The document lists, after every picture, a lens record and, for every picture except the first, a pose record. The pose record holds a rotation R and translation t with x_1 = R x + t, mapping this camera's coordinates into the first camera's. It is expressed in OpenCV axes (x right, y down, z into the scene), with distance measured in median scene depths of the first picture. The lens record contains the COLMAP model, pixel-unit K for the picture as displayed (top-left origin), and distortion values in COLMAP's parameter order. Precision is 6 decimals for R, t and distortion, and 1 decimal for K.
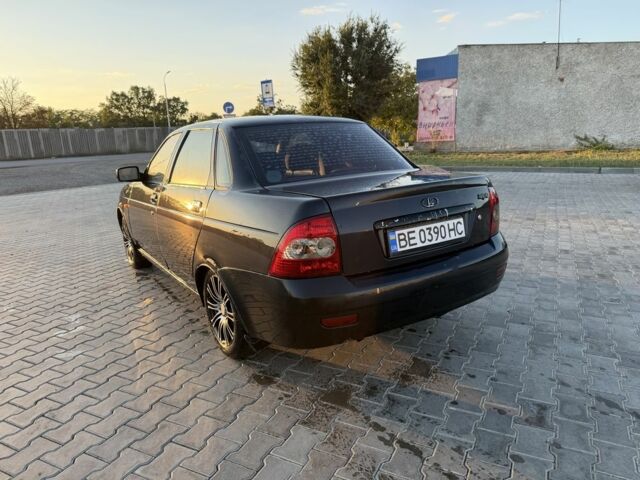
lens RADIAL K [[449.7, 0, 316.9], [0, 449.7, 239.9], [0, 0, 1]] dist [0.040966, -0.046638]
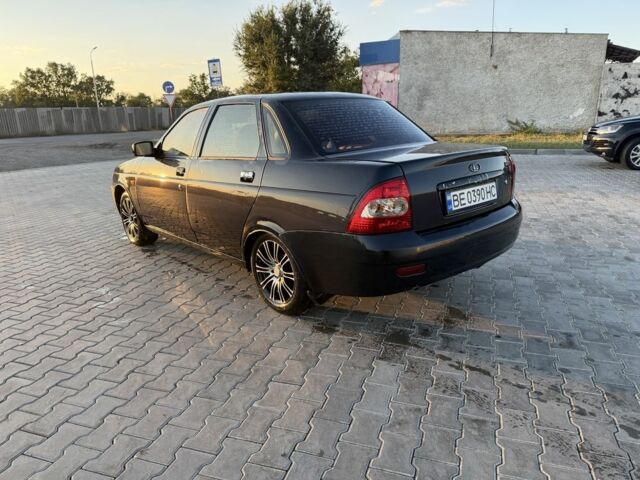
lens RADIAL K [[449.7, 0, 316.3], [0, 449.7, 242.4], [0, 0, 1]] dist [0.040966, -0.046638]
pose [[0.990331, -0.027166, 0.136036, -0.207450], [0.021806, 0.998932, 0.040735, 0.033797], [-0.136997, -0.037375, 0.989866, -0.066841]]
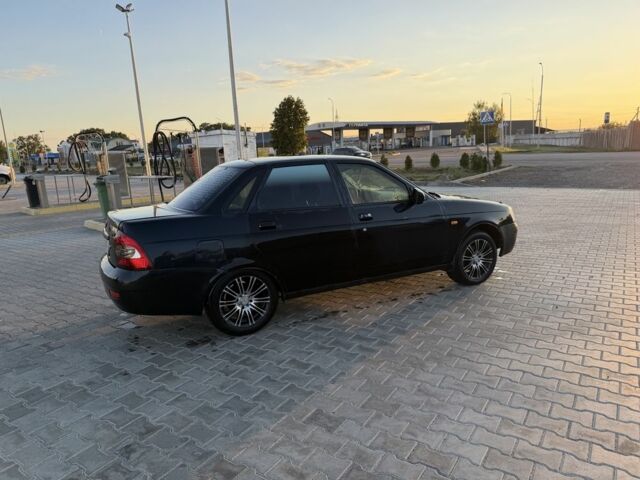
lens RADIAL K [[449.7, 0, 315.2], [0, 449.7, 244.0], [0, 0, 1]] dist [0.040966, -0.046638]
pose [[-0.122959, 0.242891, -0.962229, 1.198201], [-0.169027, 0.950294, 0.261477, -0.392150], [0.977912, 0.194794, -0.075792, 1.258316]]
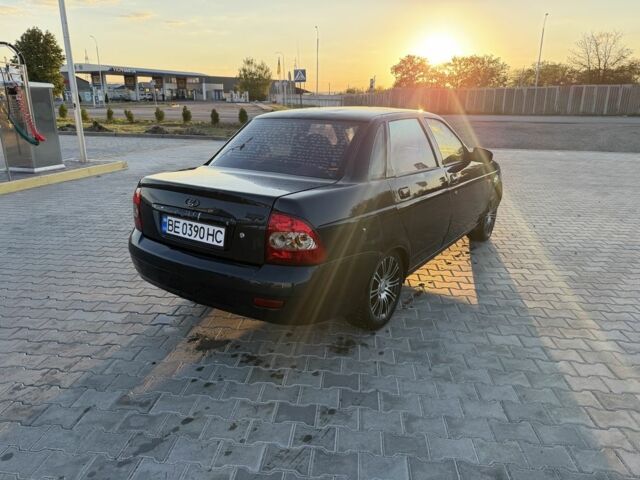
lens RADIAL K [[449.7, 0, 314.5], [0, 449.7, 231.7], [0, 0, 1]] dist [0.040966, -0.046638]
pose [[0.370217, 0.299262, -0.879421, 0.913936], [-0.226427, 0.947206, 0.227008, -0.225871], [0.900927, 0.115082, 0.418433, 0.531384]]
